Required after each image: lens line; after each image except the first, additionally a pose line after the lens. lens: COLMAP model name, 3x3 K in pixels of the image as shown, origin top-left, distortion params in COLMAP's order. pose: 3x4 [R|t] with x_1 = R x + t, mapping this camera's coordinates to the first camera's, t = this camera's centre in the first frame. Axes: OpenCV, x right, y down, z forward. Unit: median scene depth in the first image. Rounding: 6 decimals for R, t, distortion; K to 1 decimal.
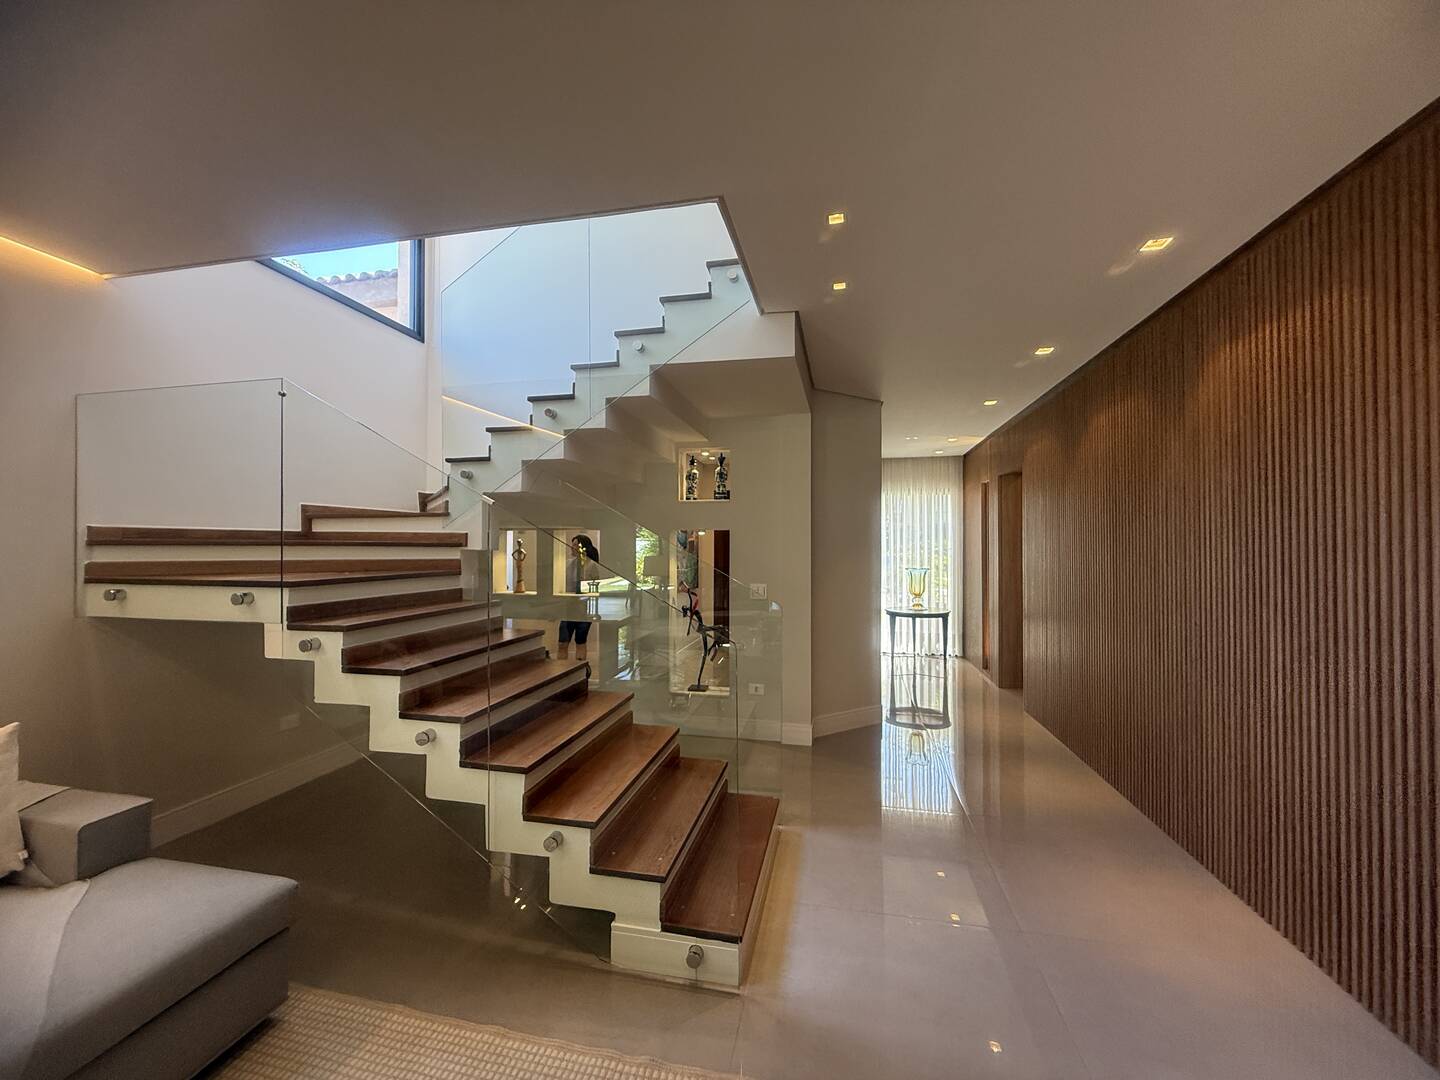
lens RADIAL K [[576.9, 0, 714.5], [0, 576.9, 545.9], [0, 0, 1]] dist [0.002320, 0.000059]
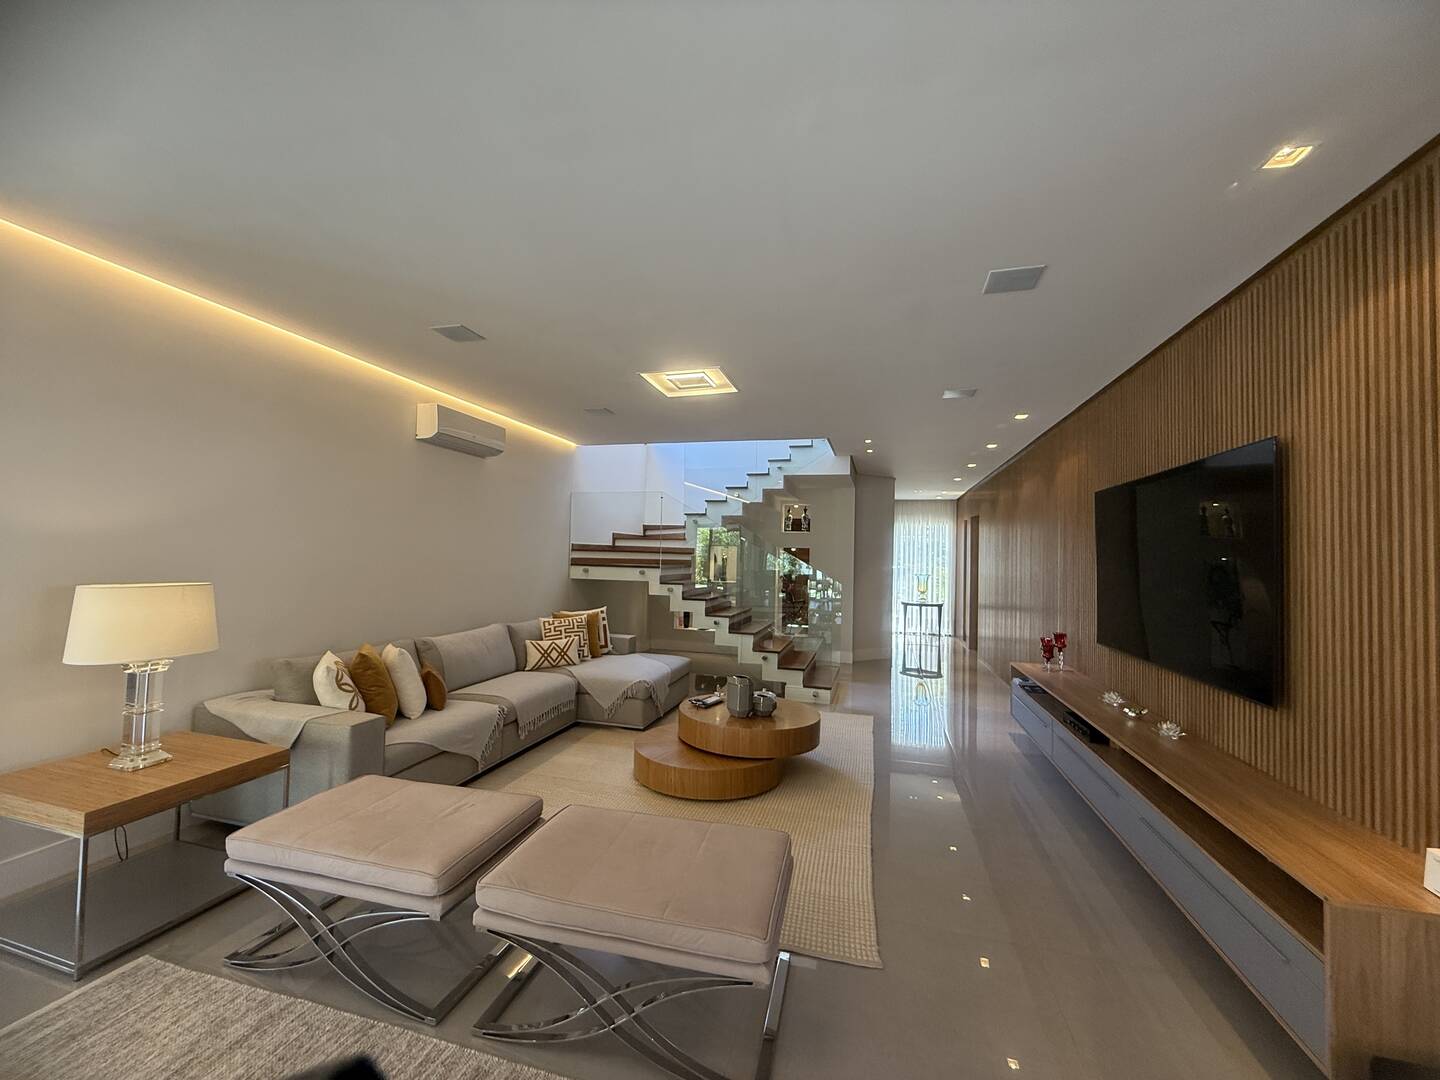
lens RADIAL K [[576.9, 0, 717.0], [0, 576.9, 539.8], [0, 0, 1]] dist [0.002320, 0.000059]
pose [[0.998374, 0.021906, -0.052631, -0.228830], [-0.023300, 0.999390, -0.026030, 0.001285], [0.052029, 0.027214, 0.998275, -1.151859]]
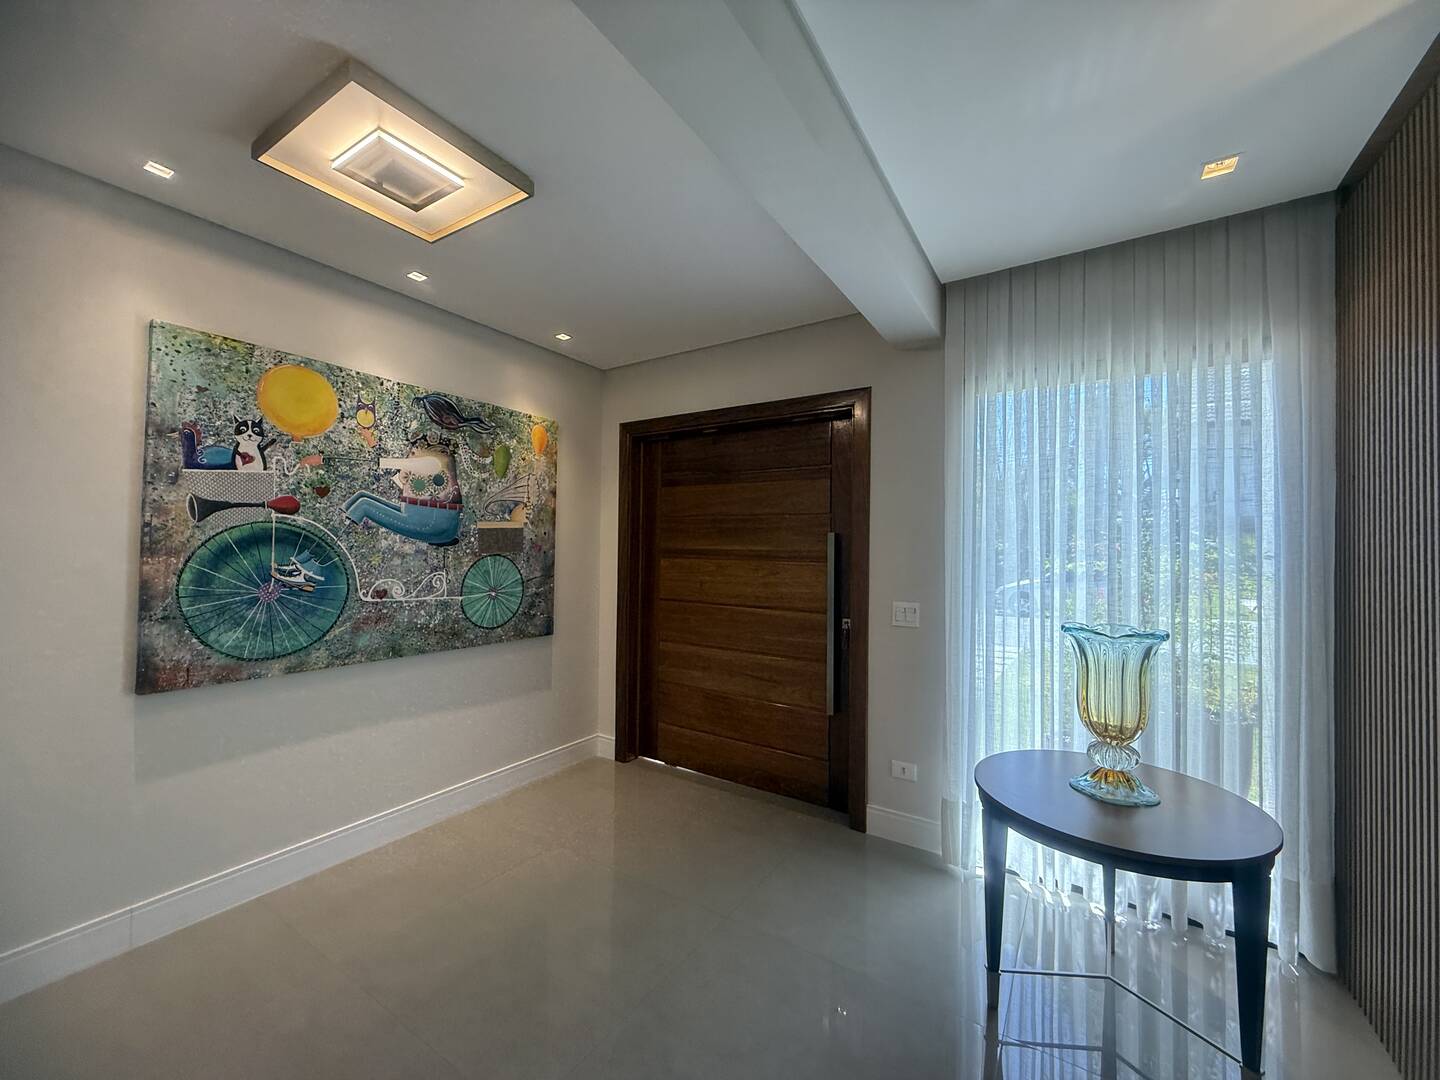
lens RADIAL K [[576.9, 0, 723.6], [0, 576.9, 539.5], [0, 0, 1]] dist [0.002320, 0.000059]
pose [[0.939151, 0.002384, -0.343496, 0.606265], [-0.005768, 0.999944, -0.008831, 0.001503], [0.343456, 0.010275, 0.939113, 1.528990]]
